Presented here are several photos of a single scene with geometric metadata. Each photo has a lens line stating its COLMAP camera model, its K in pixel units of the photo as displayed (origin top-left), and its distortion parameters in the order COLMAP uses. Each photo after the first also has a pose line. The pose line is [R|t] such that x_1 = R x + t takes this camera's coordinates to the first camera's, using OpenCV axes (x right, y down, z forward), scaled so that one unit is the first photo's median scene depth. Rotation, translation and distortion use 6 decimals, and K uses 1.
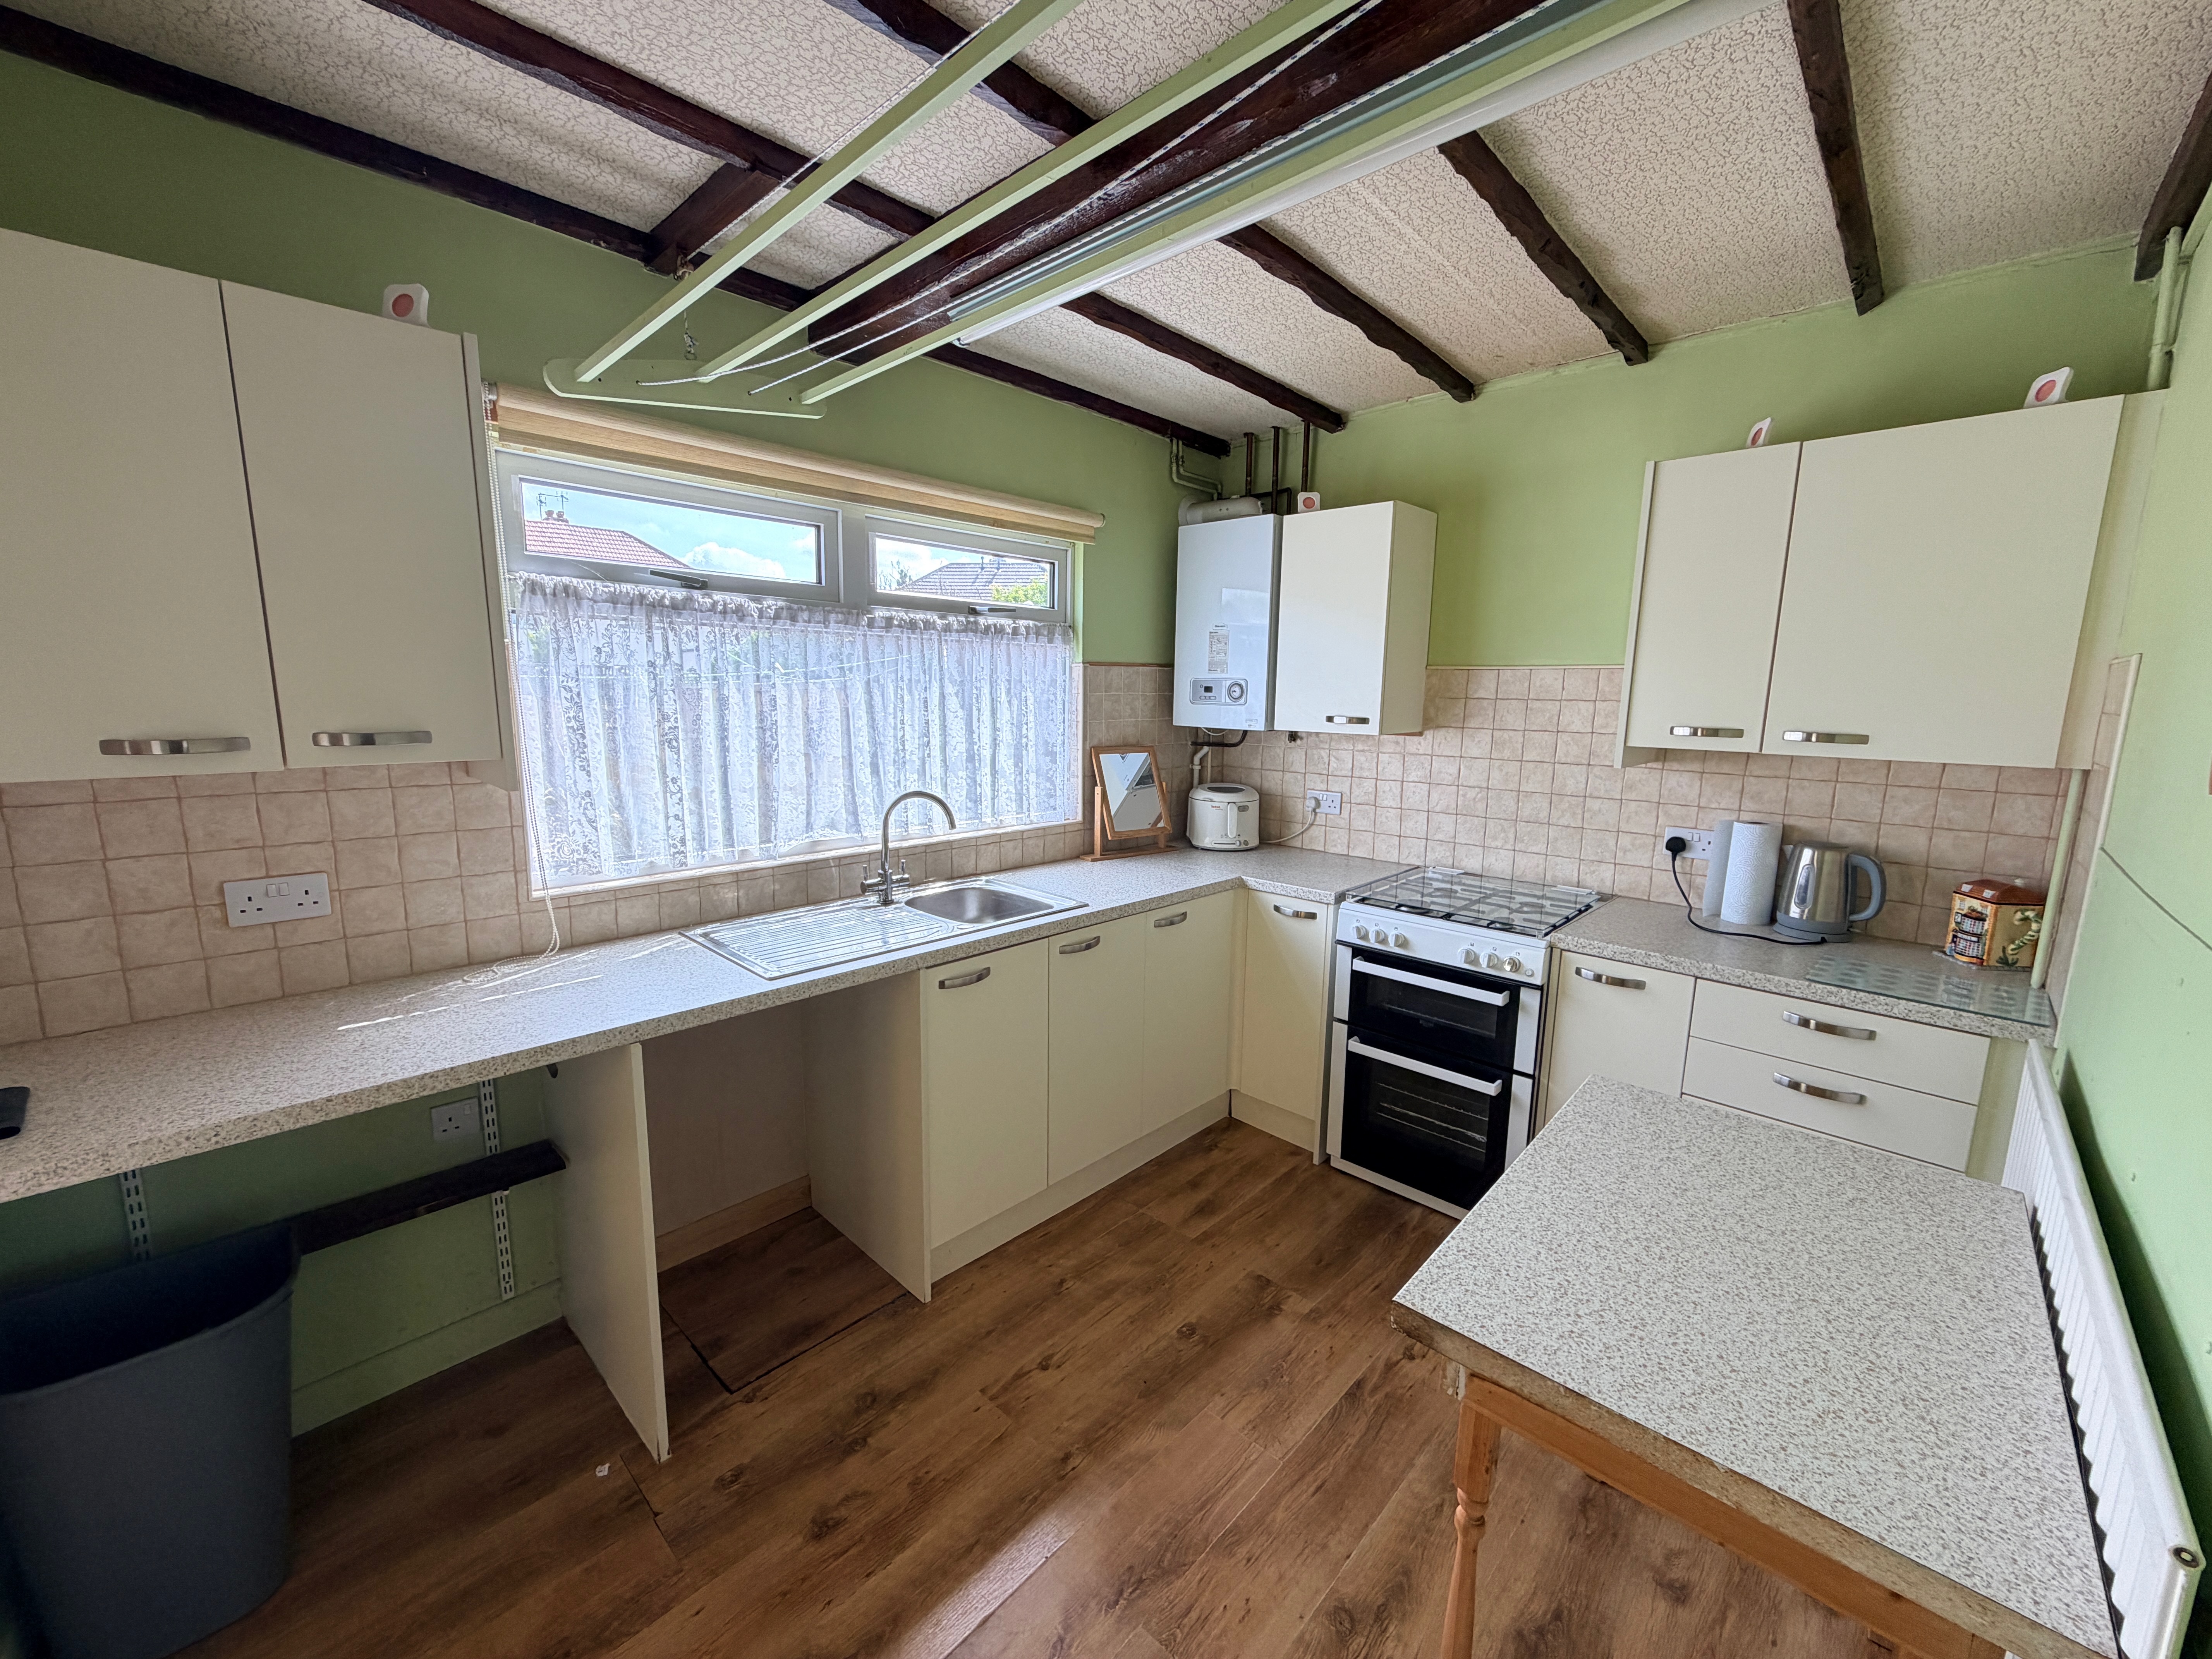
lens RADIAL K [[891.5, 0, 1106.0], [0, 891.5, 829.5], [0, 0, 1]] dist [-0.008212, -0.000050]
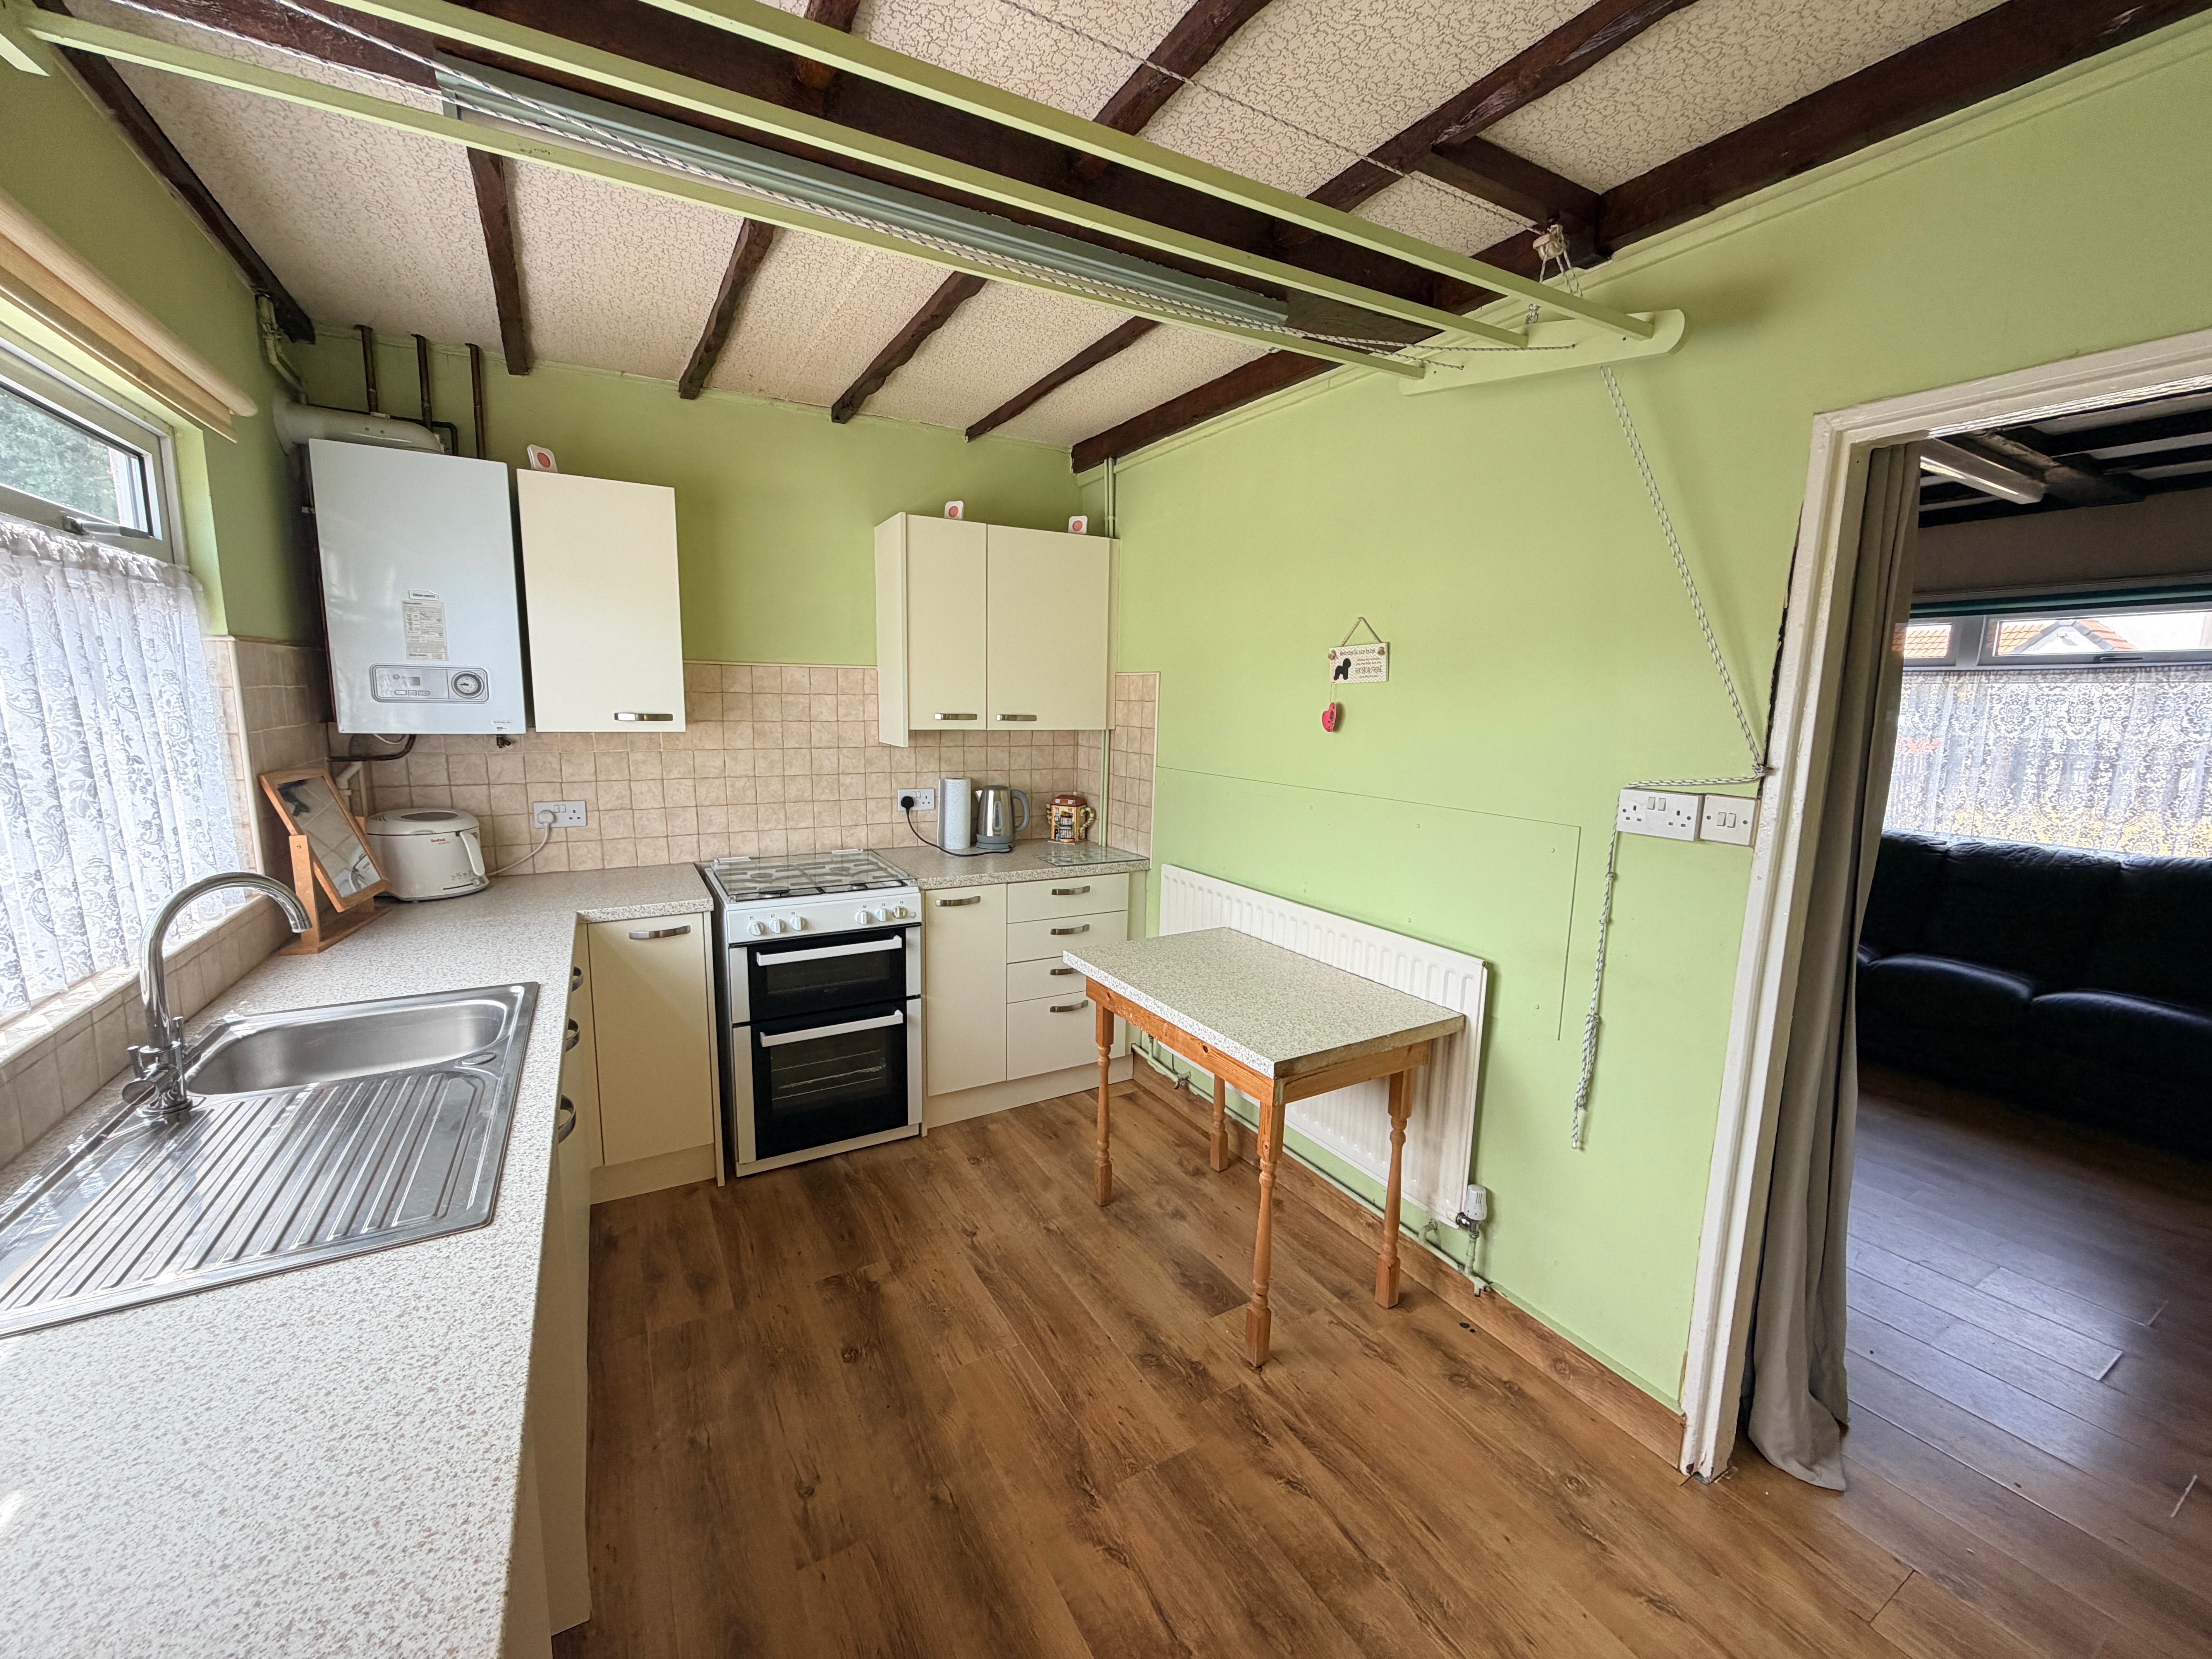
lens RADIAL K [[882.0, 0, 1106.0], [0, 882.0, 829.5], [0, 0, 1]] dist [-0.000592, -0.000015]
pose [[0.273440, -0.152009, 0.949802, -0.513934], [0.137588, 0.983461, 0.117785, -0.054658], [-0.951998, 0.098475, 0.289833, 0.318071]]
